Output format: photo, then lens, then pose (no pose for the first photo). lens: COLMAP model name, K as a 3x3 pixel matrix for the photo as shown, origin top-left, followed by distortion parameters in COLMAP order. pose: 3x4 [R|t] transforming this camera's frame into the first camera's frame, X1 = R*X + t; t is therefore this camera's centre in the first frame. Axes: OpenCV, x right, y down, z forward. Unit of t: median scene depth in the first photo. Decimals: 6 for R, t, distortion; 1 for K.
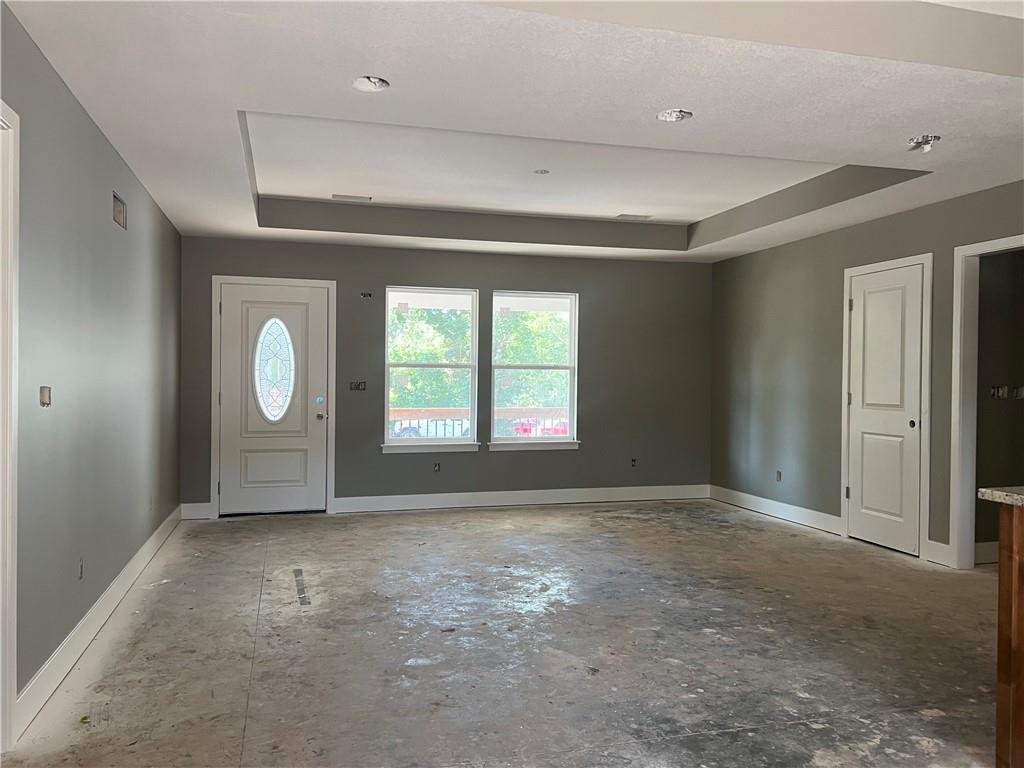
lens RADIAL K [[791.2, 0, 512.0], [0, 791.2, 384.0], [0, 0, 1]] dist [0.065550, -0.095747]
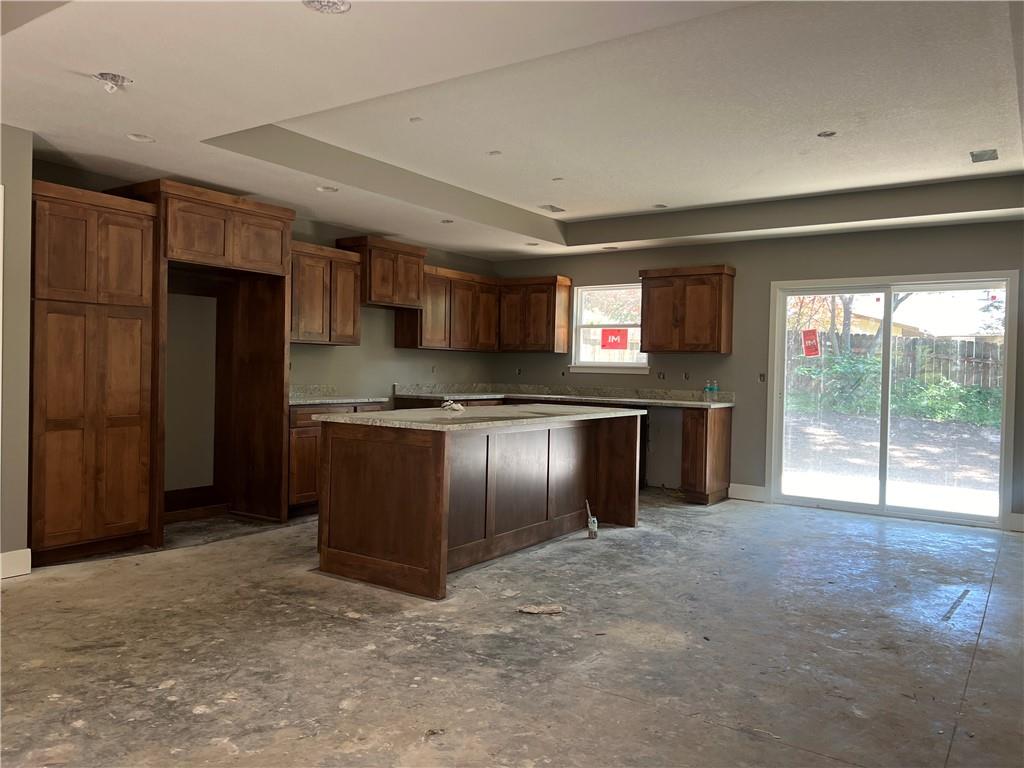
lens RADIAL K [[791.2, 0, 512.0], [0, 791.2, 384.0], [0, 0, 1]] dist [0.065550, -0.095747]
pose [[-0.650688, -0.037656, 0.758411, -0.548891], [-0.016764, 0.999239, 0.035231, -0.003481], [-0.759160, 0.010210, -0.650823, 1.534622]]
